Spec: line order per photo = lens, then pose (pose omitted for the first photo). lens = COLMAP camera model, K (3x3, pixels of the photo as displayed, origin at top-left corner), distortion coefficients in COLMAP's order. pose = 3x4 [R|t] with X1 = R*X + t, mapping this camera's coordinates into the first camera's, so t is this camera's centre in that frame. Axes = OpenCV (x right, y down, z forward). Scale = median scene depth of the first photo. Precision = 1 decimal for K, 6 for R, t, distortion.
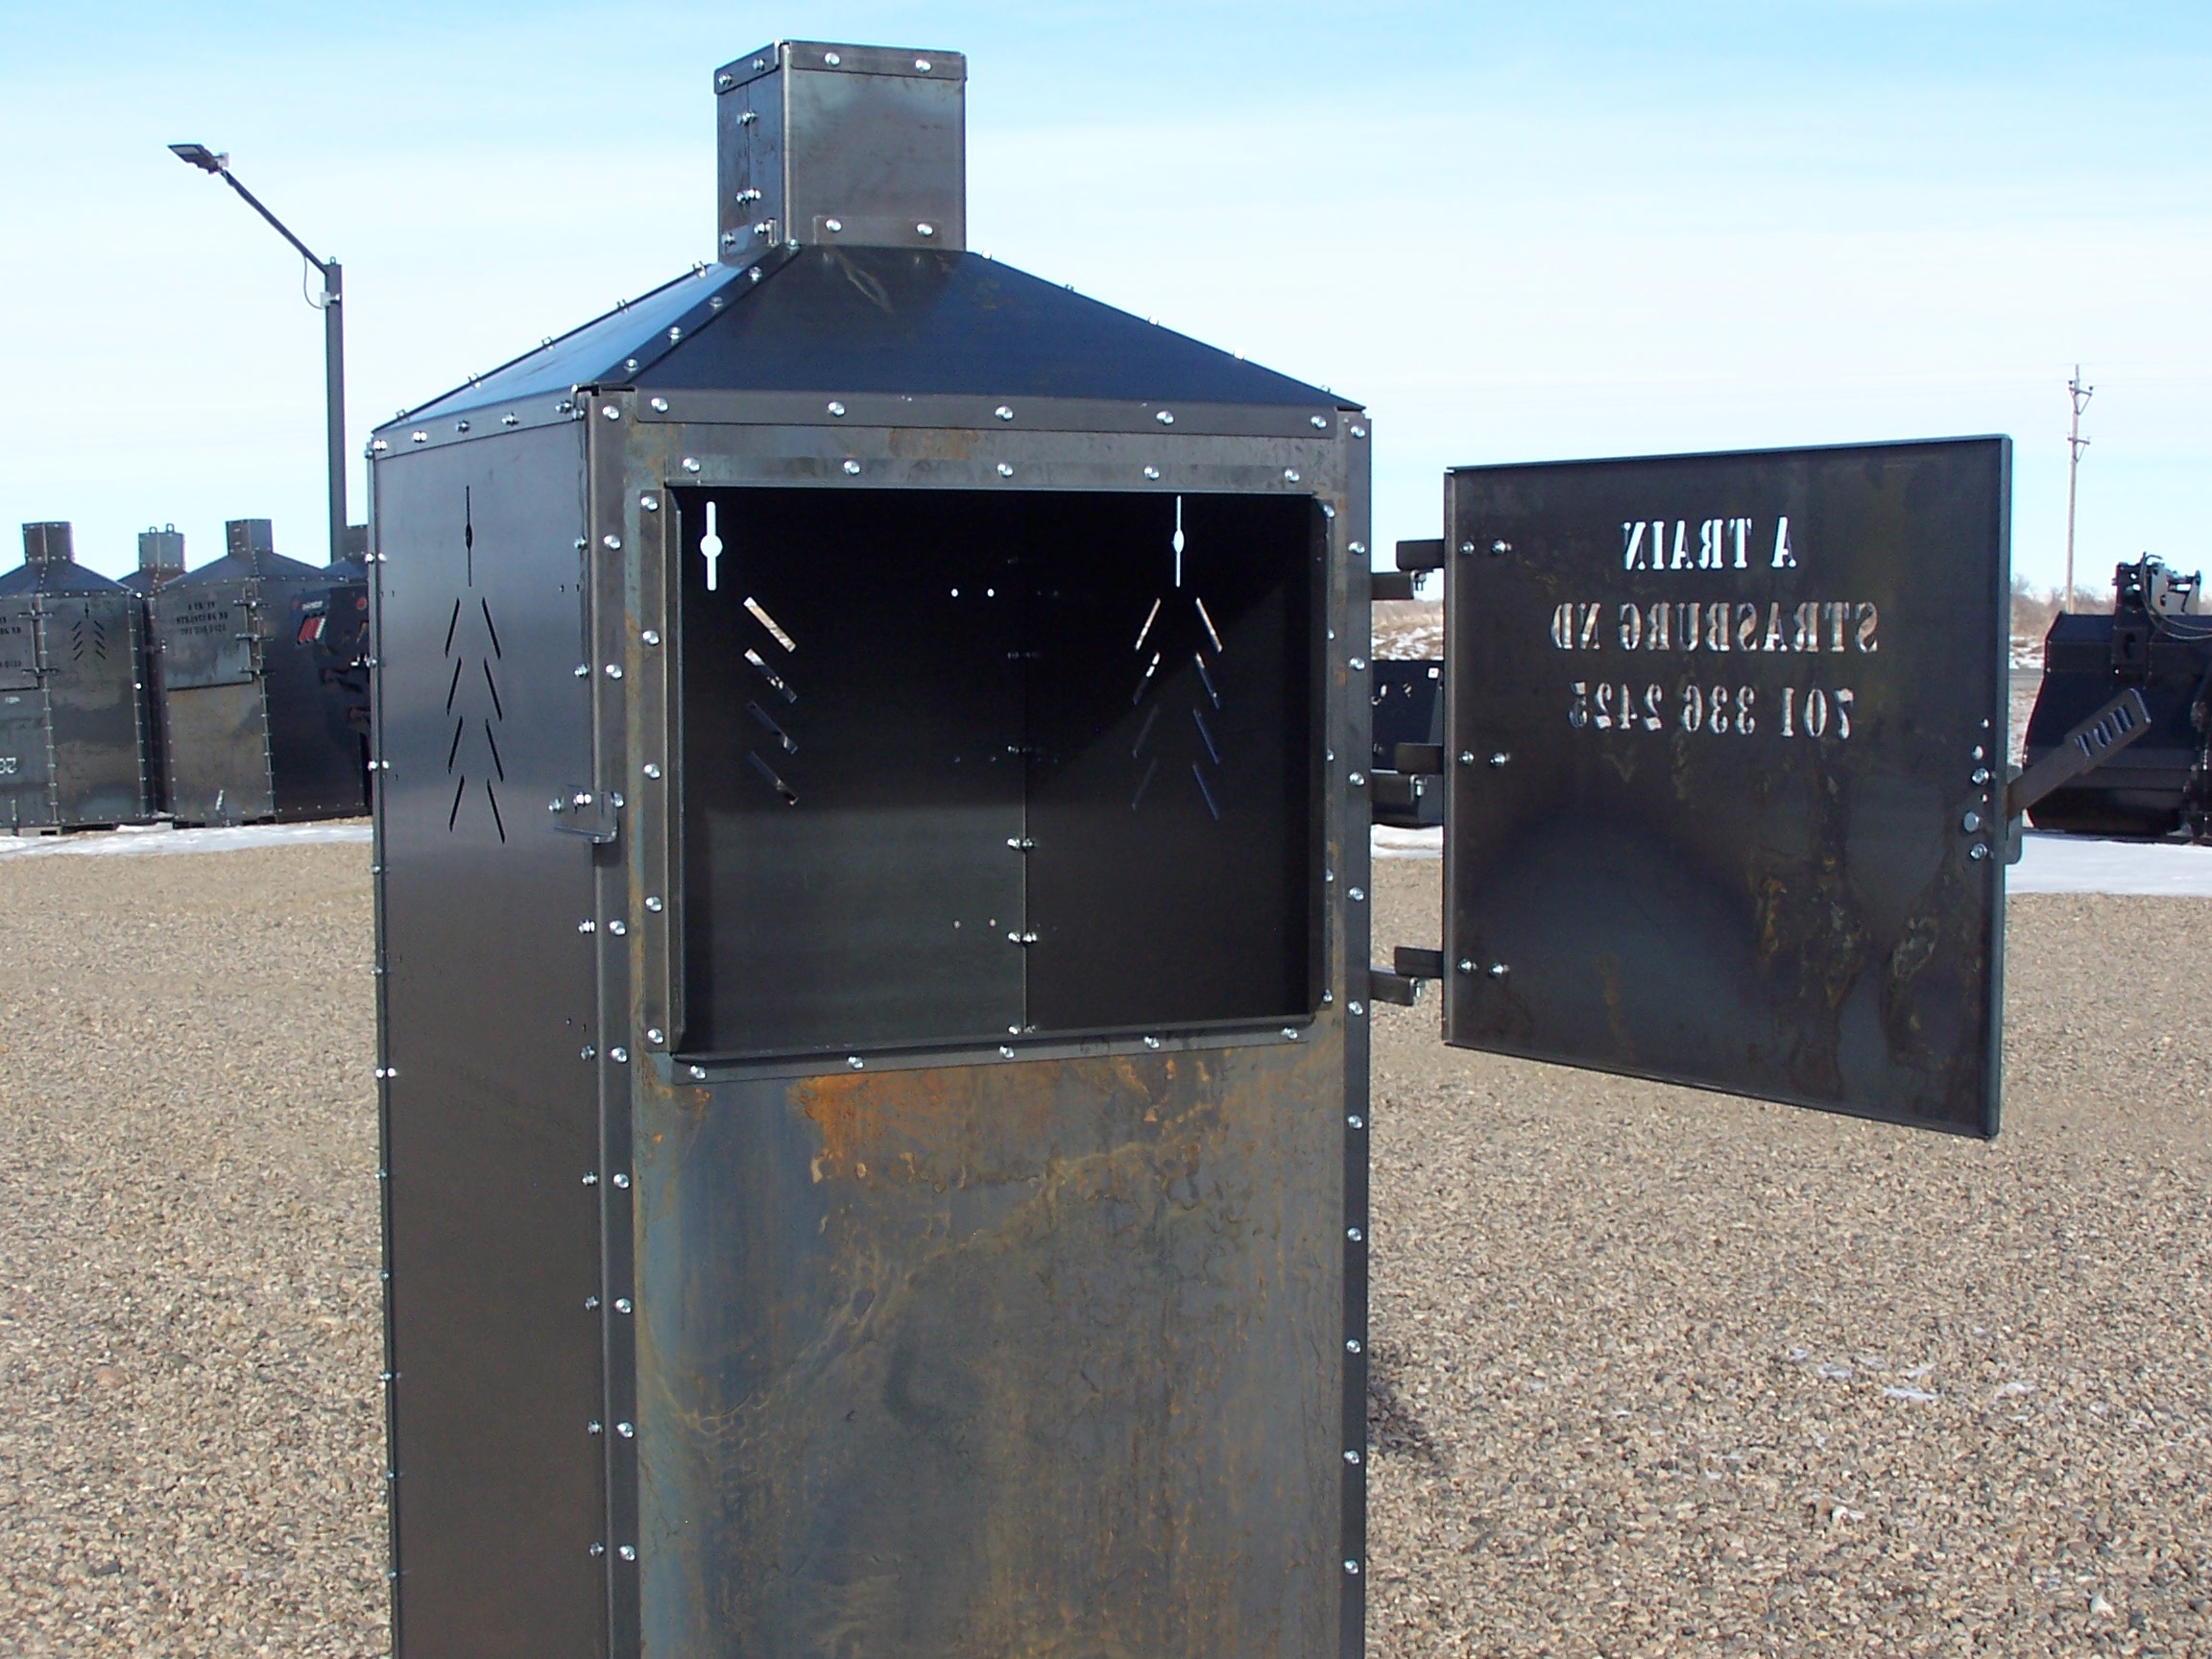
lens RADIAL K [[3315.0, 0, 1099.7], [0, 3315.0, 835.0], [0, 0, 1]] dist [-0.062207, 0.000000]
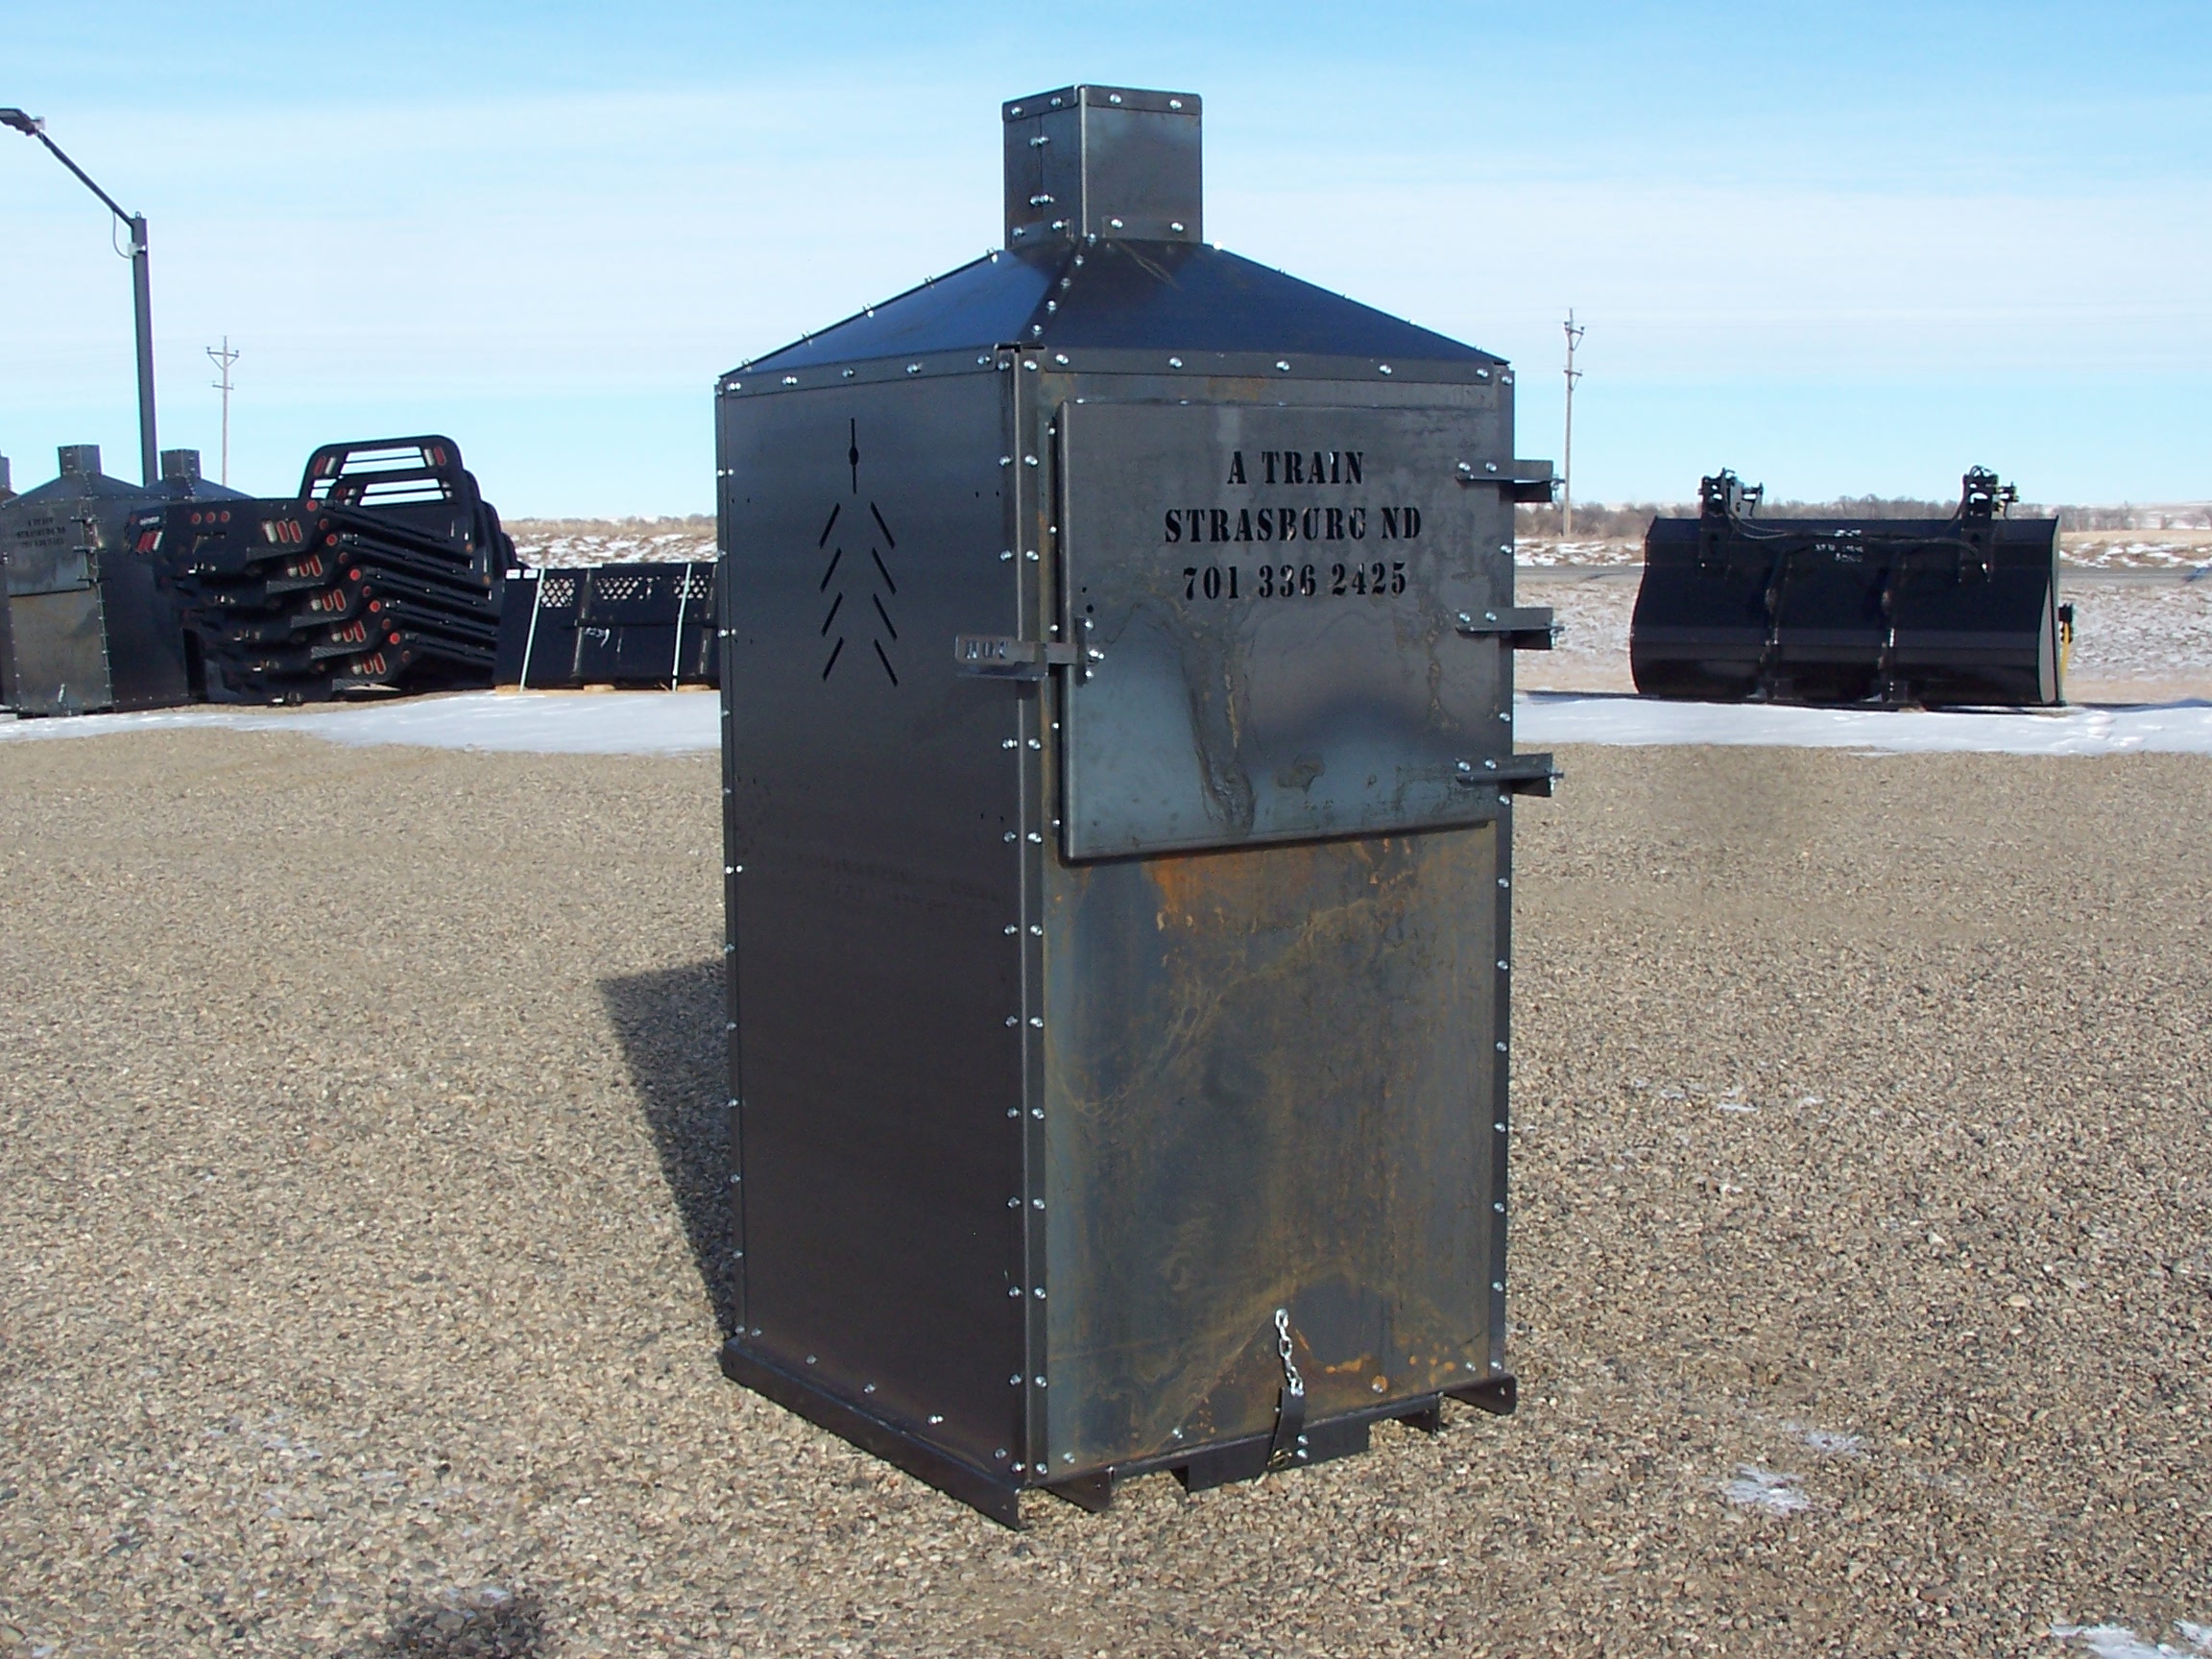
lens RADIAL K [[2958.9, 0, 1106.6], [0, 2958.9, 819.2], [0, 0, 1]] dist [-0.096623, 0.000000]
pose [[0.988545, -0.019447, 0.149666, -0.257601], [0.014553, 0.999325, 0.033726, 0.015746], [-0.150221, -0.031162, 0.988161, -0.178843]]
